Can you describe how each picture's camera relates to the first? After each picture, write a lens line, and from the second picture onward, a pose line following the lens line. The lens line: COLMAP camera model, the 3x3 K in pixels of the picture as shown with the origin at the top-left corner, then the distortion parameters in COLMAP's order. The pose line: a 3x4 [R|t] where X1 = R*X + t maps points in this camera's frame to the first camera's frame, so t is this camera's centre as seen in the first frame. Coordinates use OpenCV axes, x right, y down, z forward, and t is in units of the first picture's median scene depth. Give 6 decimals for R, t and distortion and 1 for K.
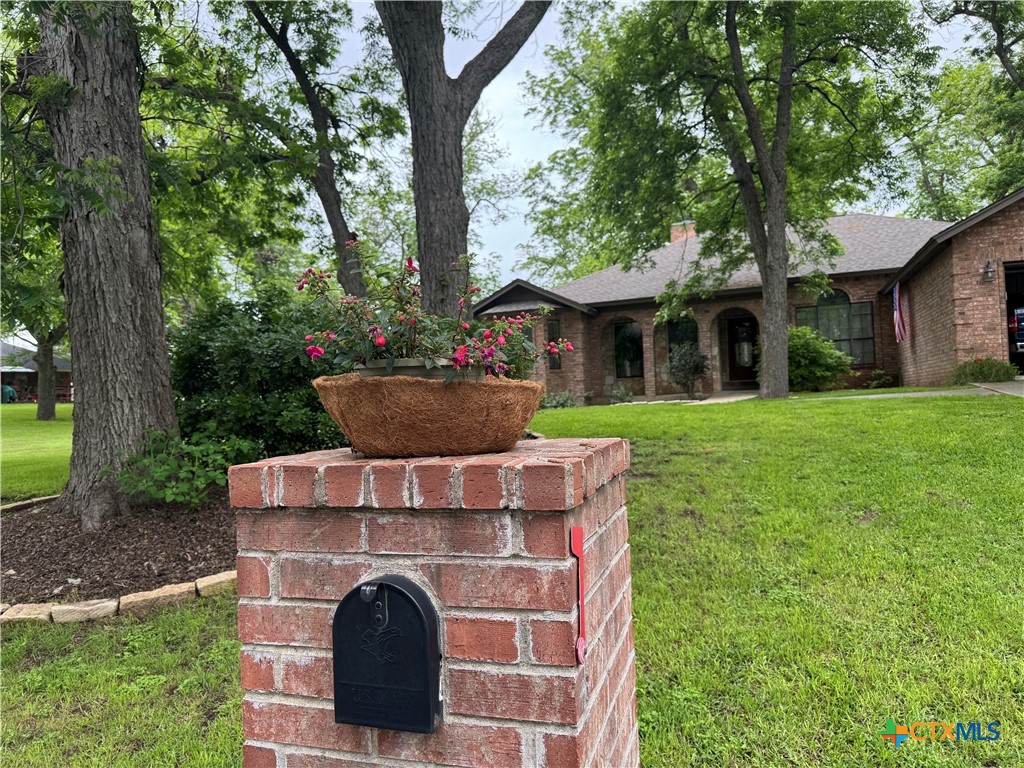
lens RADIAL K [[731.7, 0, 509.9], [0, 731.7, 404.9], [0, 0, 1]] dist [0.004957, -0.024275]
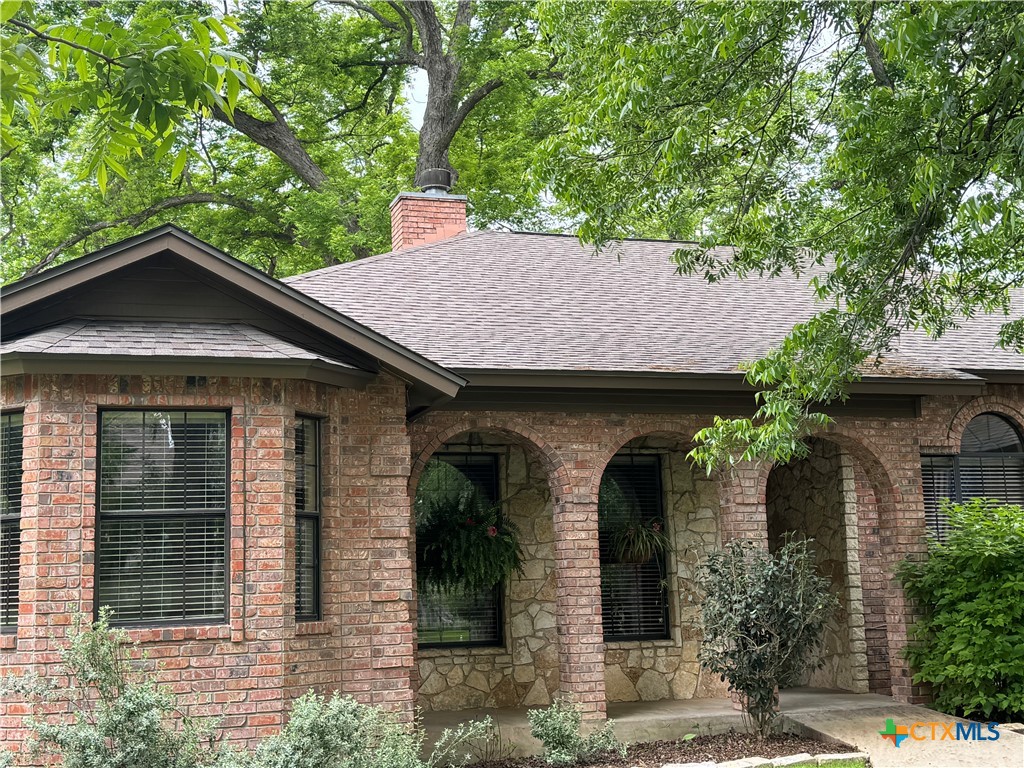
lens RADIAL K [[1383.3, 0, 512.0], [0, 1383.3, 384.0], [0, 0, 1]] dist [0.178070, -0.299592]
pose [[0.777918, 0.118732, 0.617047, -0.187552], [-0.014976, 0.985210, -0.170694, -0.046114], [-0.628188, 0.123546, 0.768191, 0.587773]]
